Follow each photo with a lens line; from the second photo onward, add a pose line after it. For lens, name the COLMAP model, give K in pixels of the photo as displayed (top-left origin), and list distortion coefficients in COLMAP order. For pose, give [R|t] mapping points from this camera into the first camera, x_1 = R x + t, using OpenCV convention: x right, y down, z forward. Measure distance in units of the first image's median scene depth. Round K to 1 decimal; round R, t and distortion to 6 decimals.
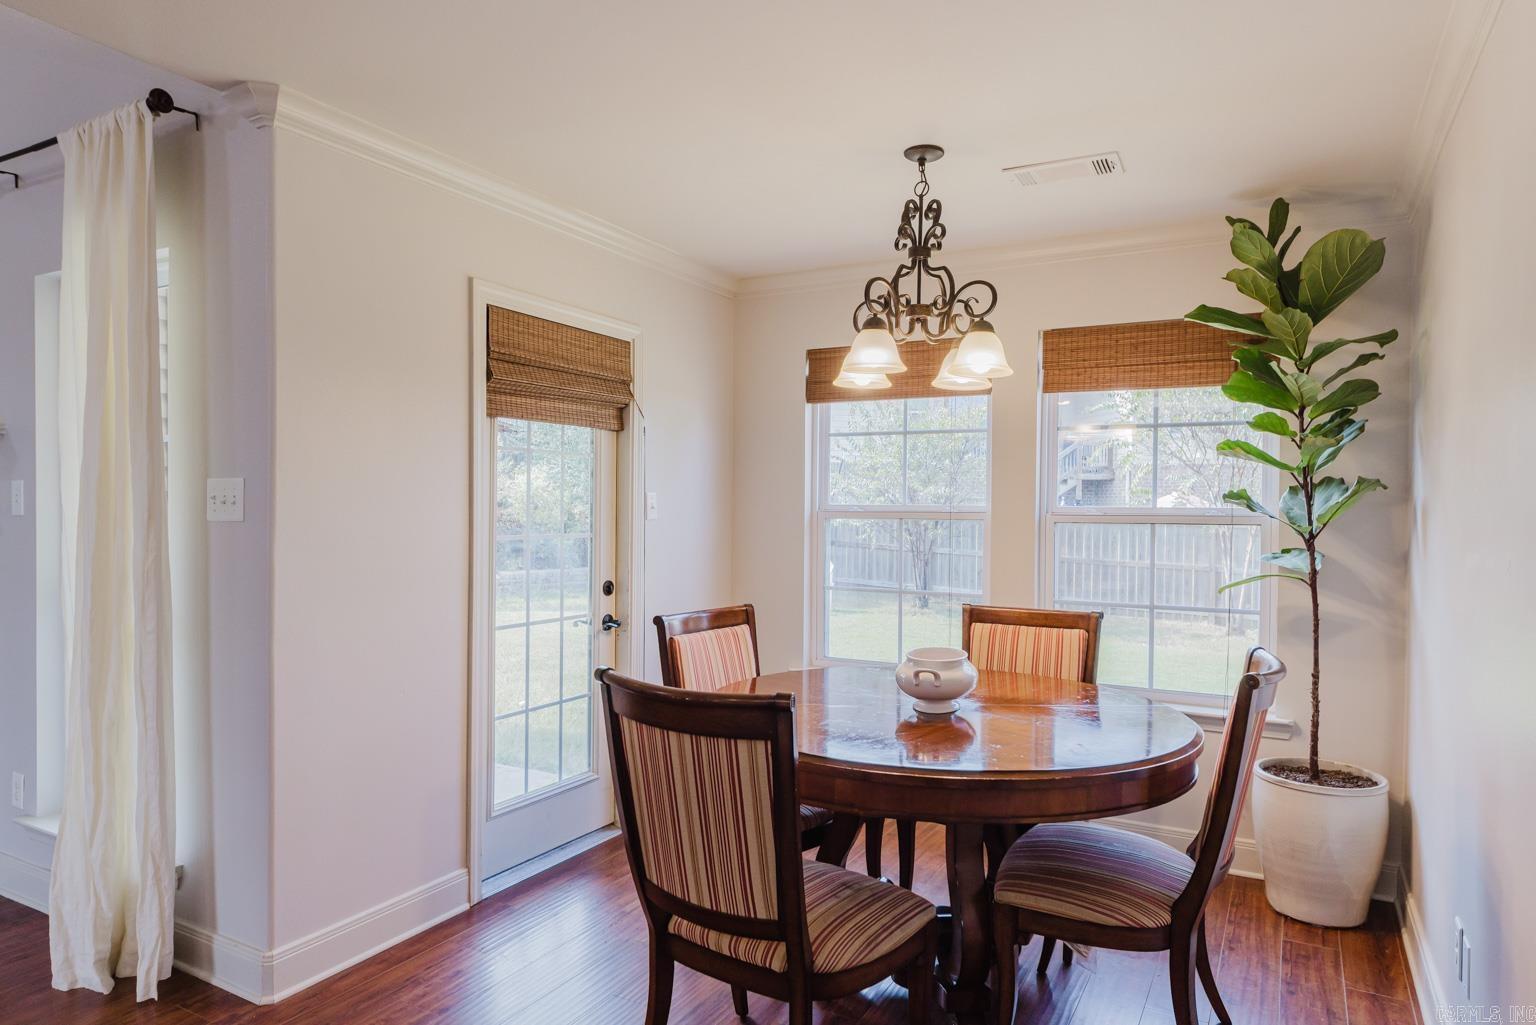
lens RADIAL K [[941.8, 0, 778.0], [0, 941.8, 519.9], [0, 0, 1]] dist [0.014013, -0.009087]
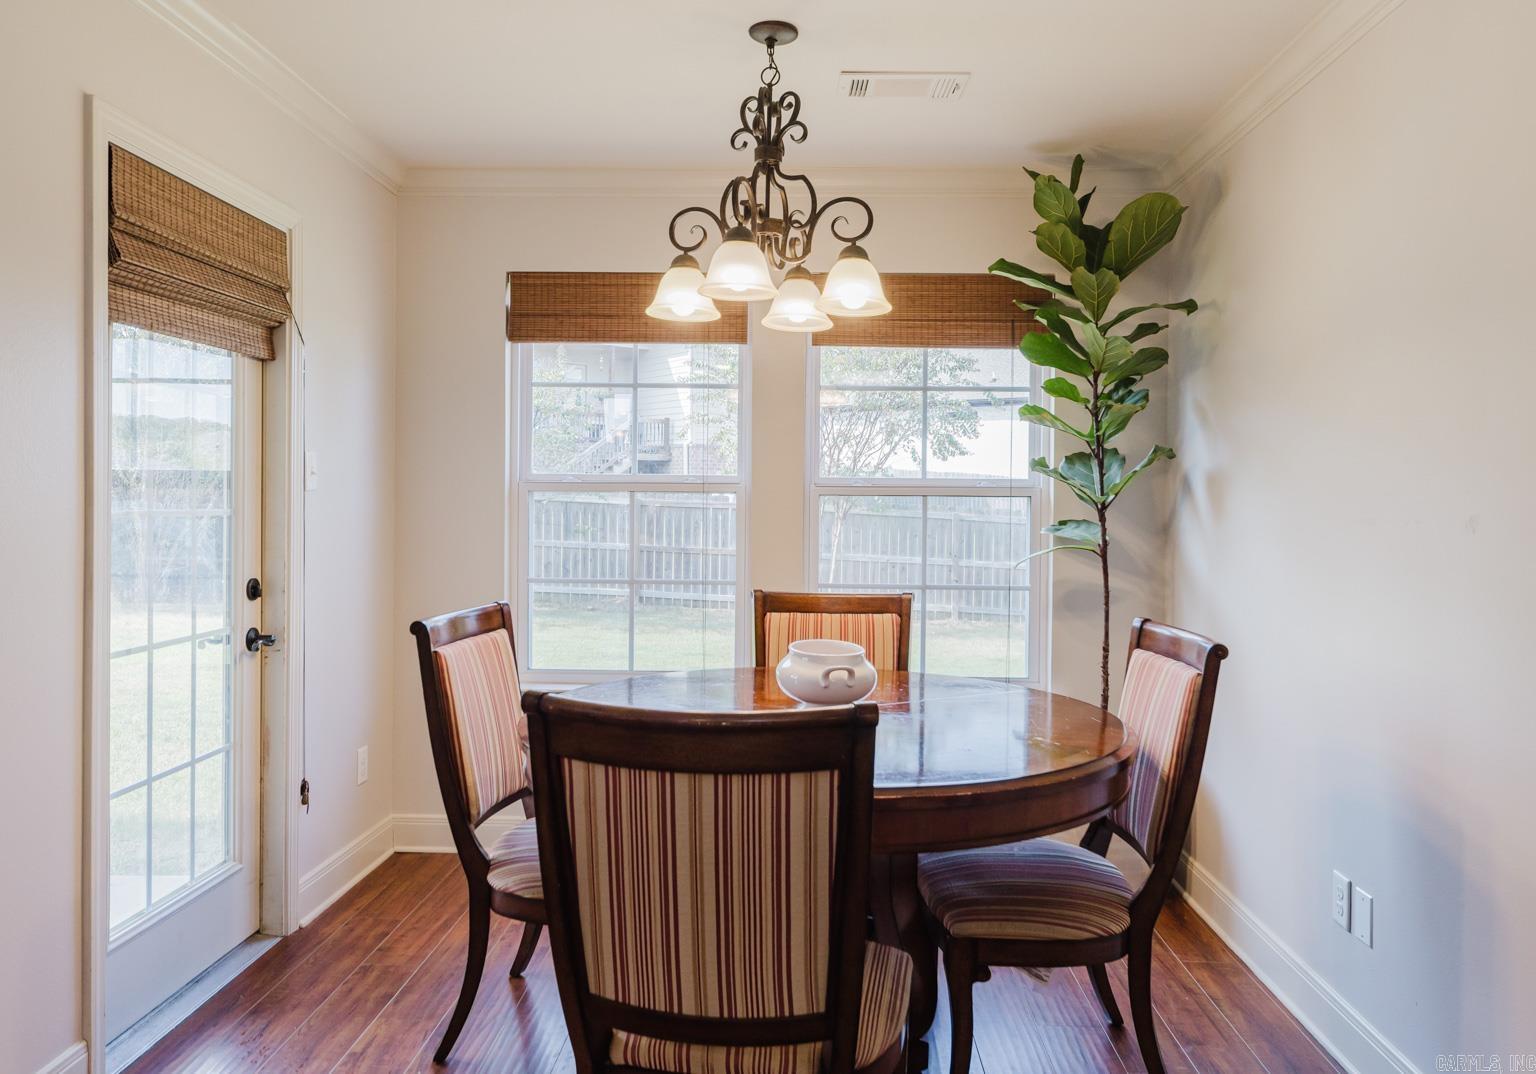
lens RADIAL K [[1088.6, 0, 778.2], [0, 1088.6, 509.7], [0, 0, 1]] dist [0.014751, -0.013343]
pose [[0.892552, -0.003946, 0.450926, -0.239823], [0.002850, 0.999991, 0.003110, 0.016152], [-0.450935, -0.001490, 0.892556, 0.146430]]
